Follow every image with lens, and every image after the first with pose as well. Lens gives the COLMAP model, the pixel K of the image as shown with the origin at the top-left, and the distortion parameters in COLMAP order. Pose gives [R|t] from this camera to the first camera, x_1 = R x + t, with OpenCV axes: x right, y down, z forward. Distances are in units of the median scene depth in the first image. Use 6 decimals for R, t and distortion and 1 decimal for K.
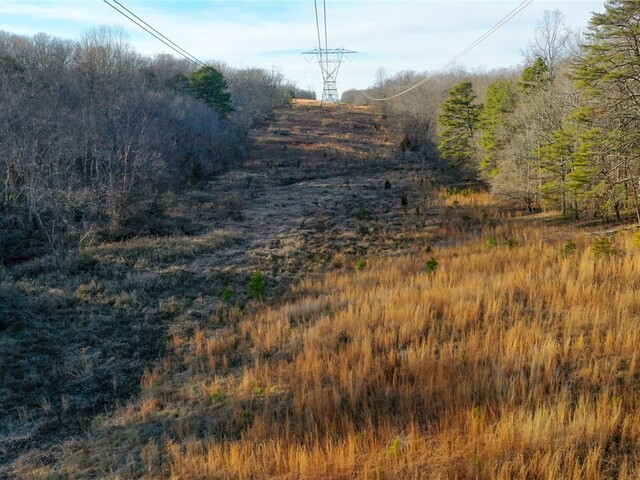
lens RADIAL K [[680.6, 0, 320.2], [0, 680.6, 240.1], [0, 0, 1]] dist [0.040861, 0.000000]
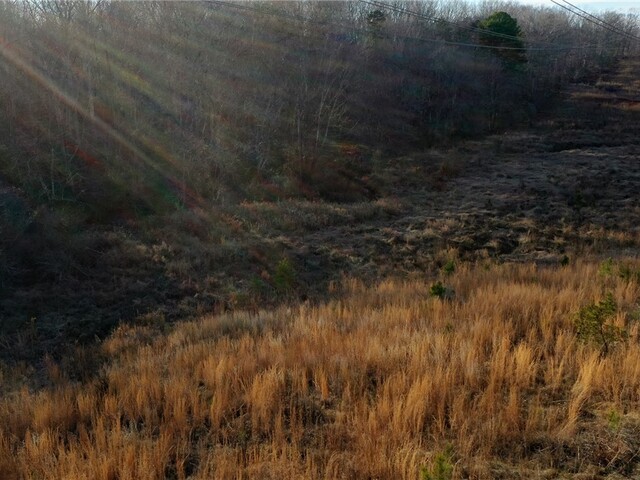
lens RADIAL K [[680.6, 0, 319.9], [0, 680.6, 239.9], [0, 0, 1]] dist [0.040861, 0.000000]
pose [[0.858898, 0.132791, -0.494632, 0.139558], [-0.099388, 0.990658, 0.093375, -0.023350], [0.502411, -0.031039, 0.864072, 0.121395]]
